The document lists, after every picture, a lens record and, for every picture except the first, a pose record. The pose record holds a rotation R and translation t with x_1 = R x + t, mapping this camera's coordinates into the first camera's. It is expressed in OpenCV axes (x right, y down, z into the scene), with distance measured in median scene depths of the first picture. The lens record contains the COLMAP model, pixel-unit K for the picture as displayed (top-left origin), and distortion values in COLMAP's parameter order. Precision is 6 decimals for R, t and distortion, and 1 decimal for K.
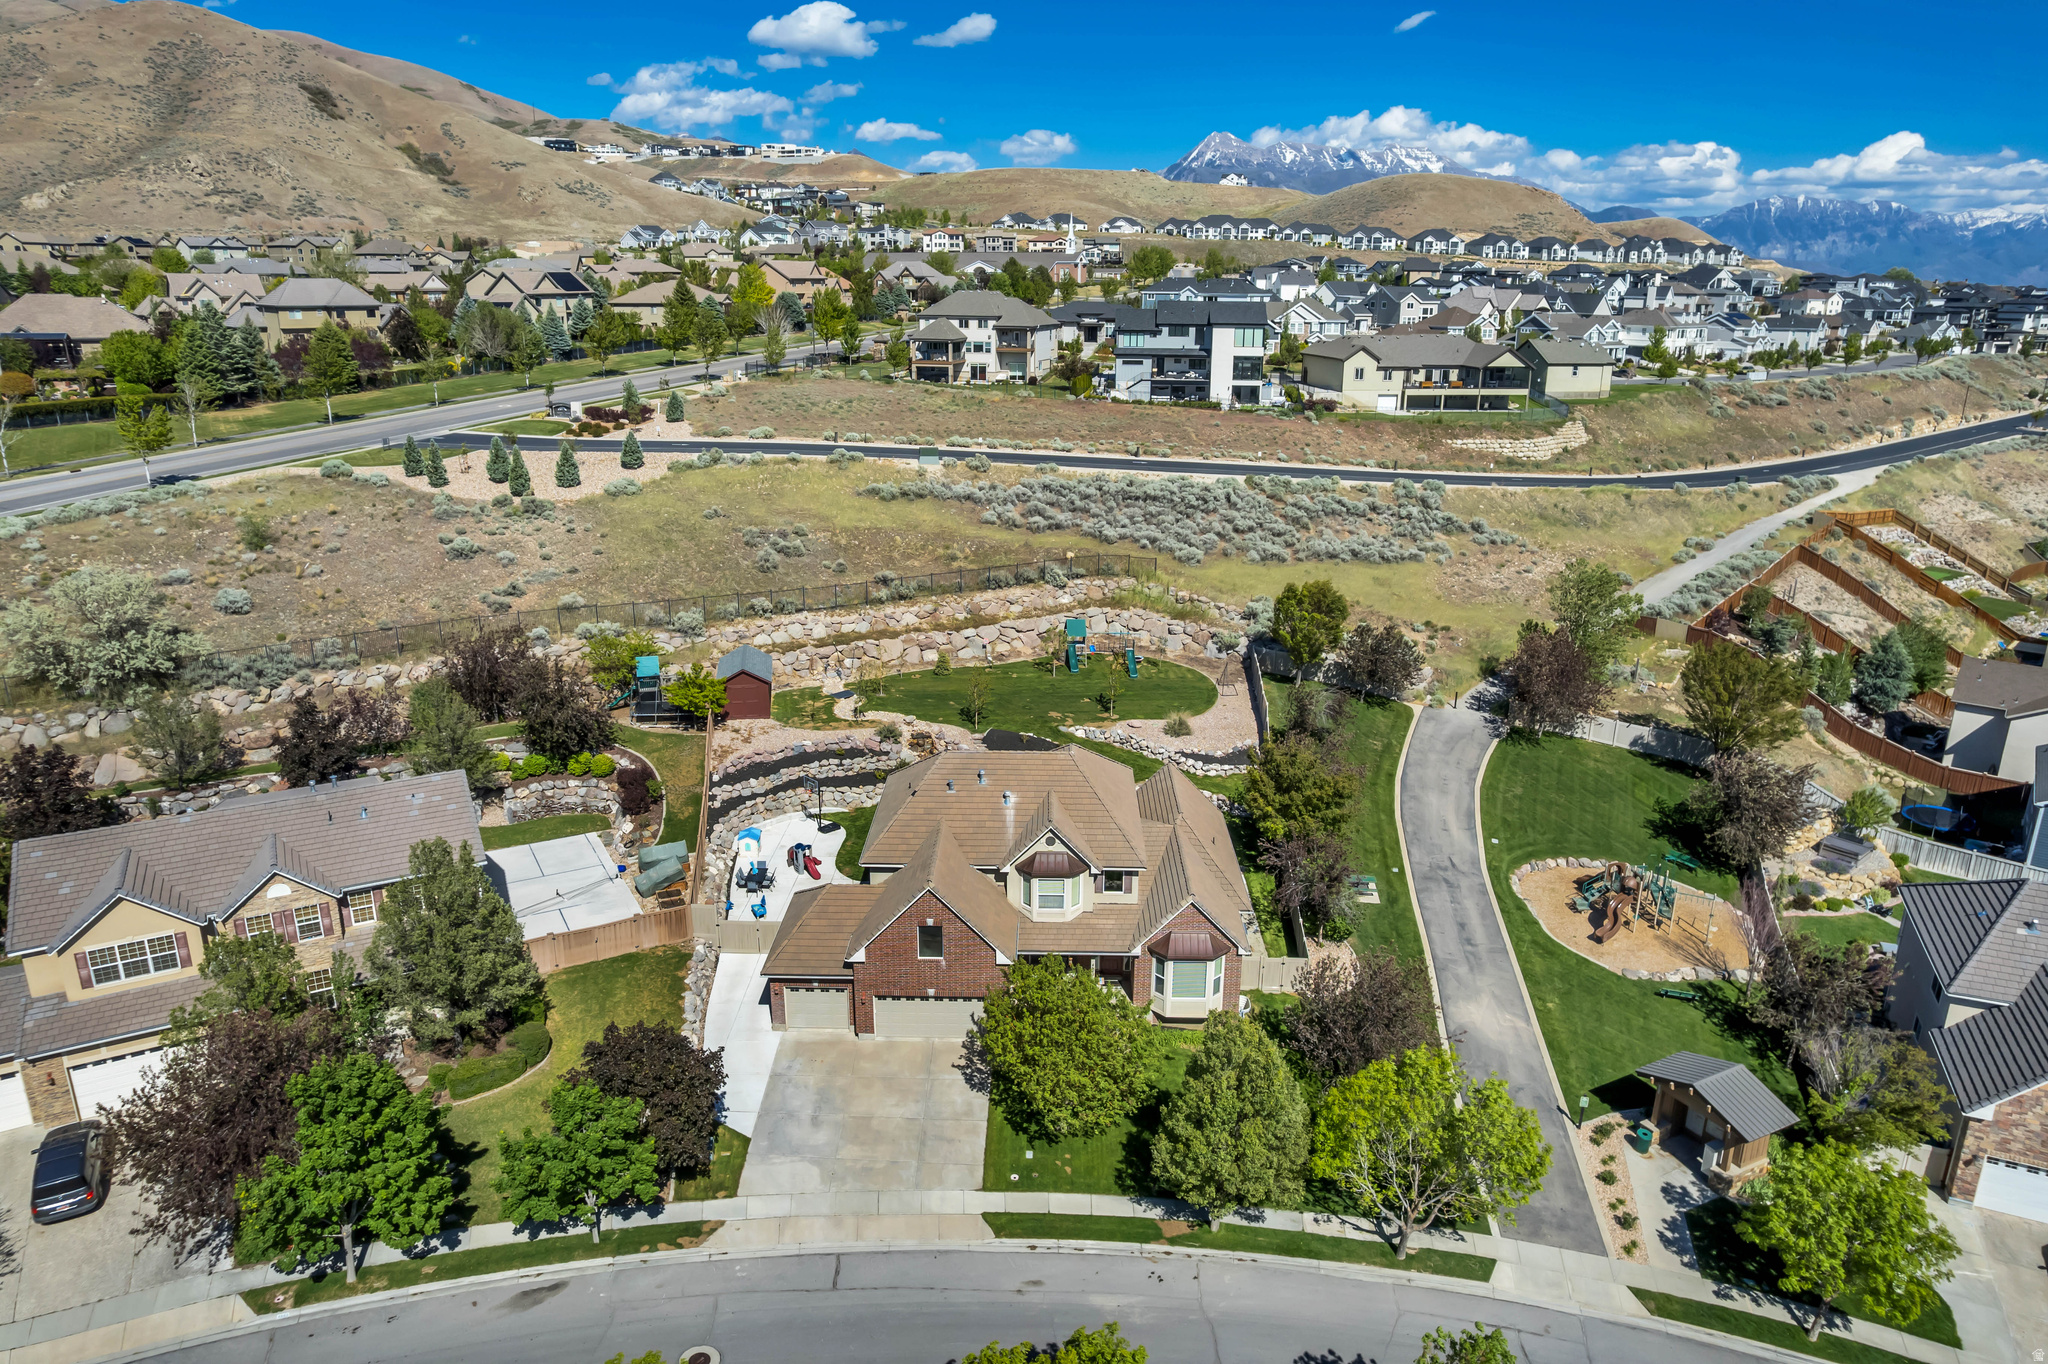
lens RADIAL K [[1308.1, 0, 1033.4], [0, 1308.1, 680.3], [0, 0, 1]] dist [-0.078497, 0.069871]
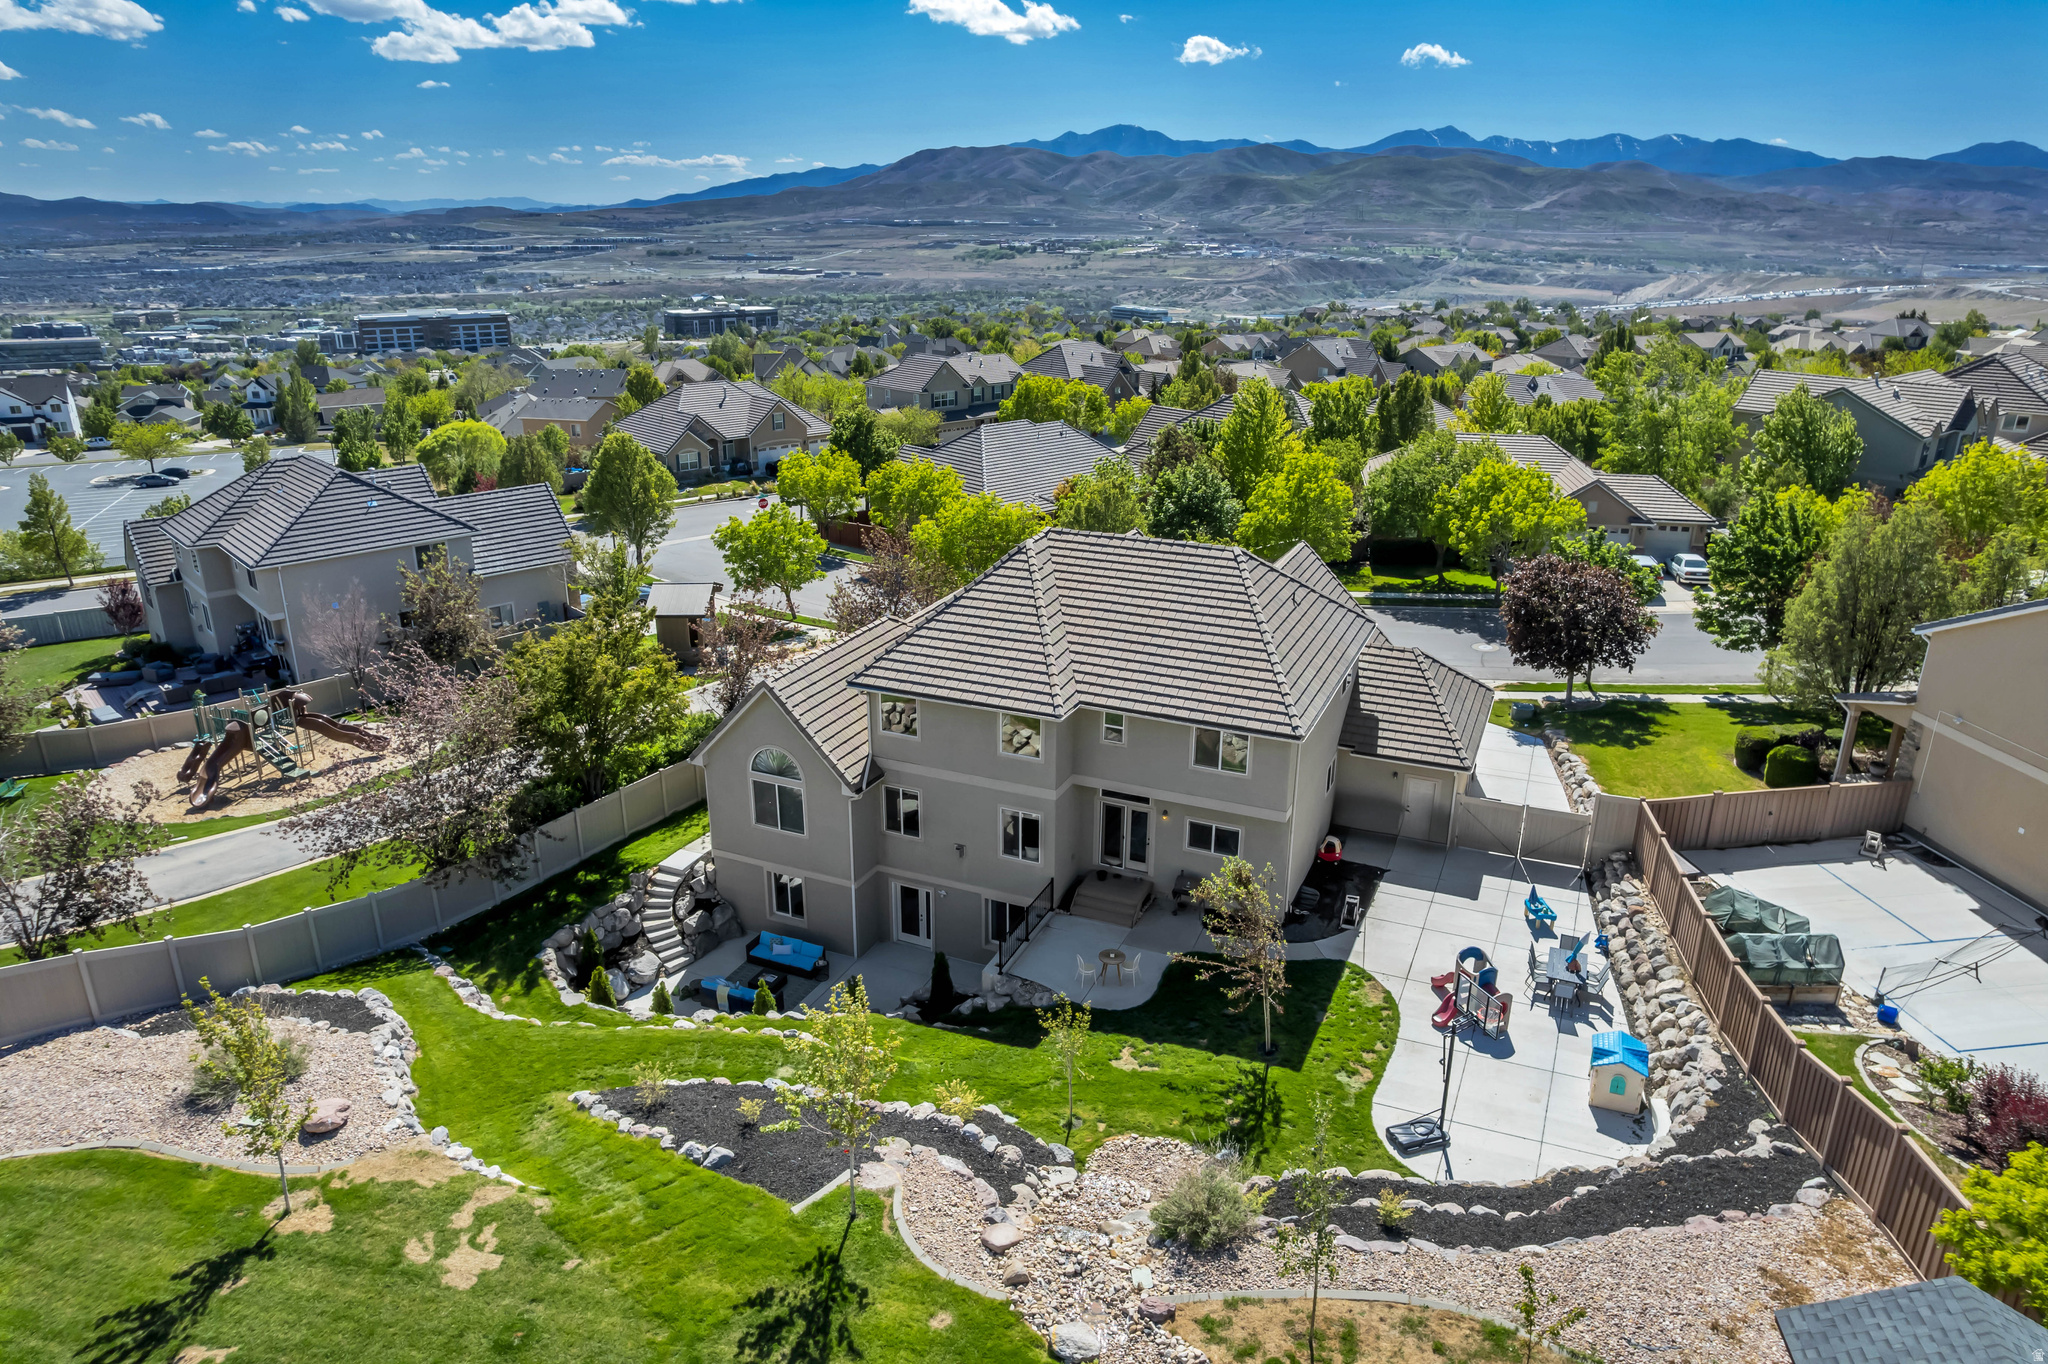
lens RADIAL K [[1308.1, 0, 1034.5], [0, 1308.1, 681.0], [0, 0, 1]] dist [-0.078497, 0.069871]
pose [[-0.922264, -0.141134, 0.359876, -0.129576], [0.103470, 0.806869, 0.581598, -0.162008], [-0.372456, 0.573623, -0.729543, 0.939835]]
